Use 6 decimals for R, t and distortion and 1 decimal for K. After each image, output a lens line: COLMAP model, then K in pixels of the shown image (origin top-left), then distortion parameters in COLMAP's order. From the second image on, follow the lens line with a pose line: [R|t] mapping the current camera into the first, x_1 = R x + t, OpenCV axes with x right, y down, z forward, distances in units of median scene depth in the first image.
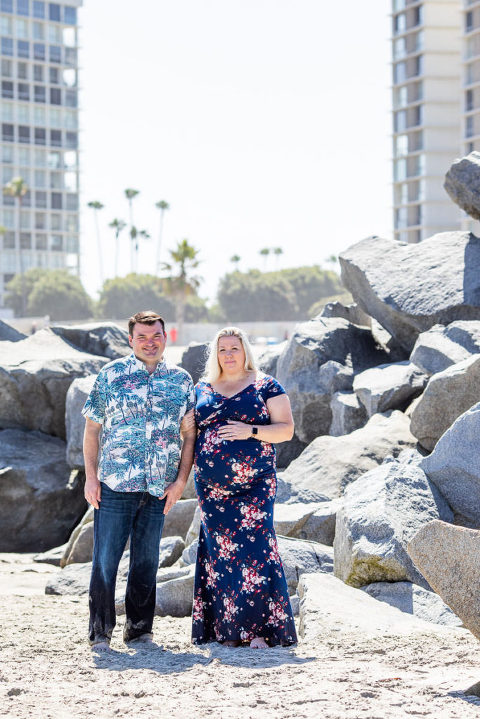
lens RADIAL K [[2798.5, 0, 240.0], [0, 2798.5, 359.5], [0, 0, 1]] dist [-0.045019, 0.000000]
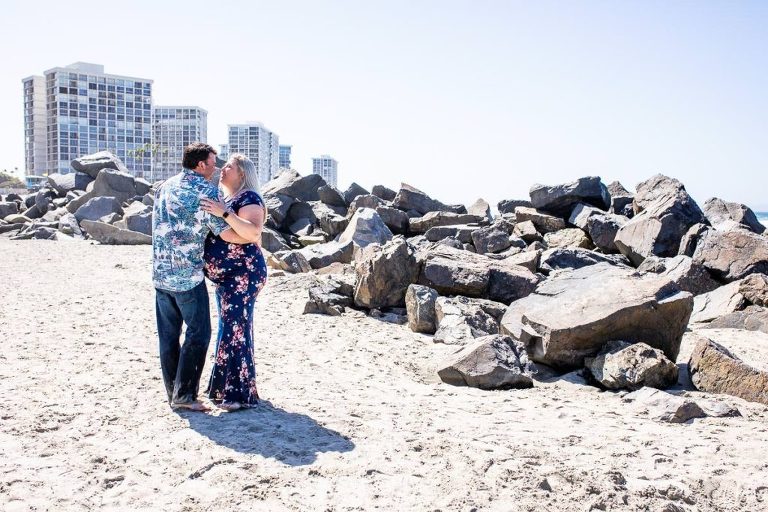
lens RADIAL K [[780.6, 0, 383.3], [0, 780.6, 255.9], [0, 0, 1]] dist [-0.011982, 0.000000]
pose [[0.877667, -0.008197, 0.479200, -0.115820], [-0.023657, 0.997894, 0.060398, 0.007496], [-0.478686, -0.064346, 0.875625, -0.583159]]
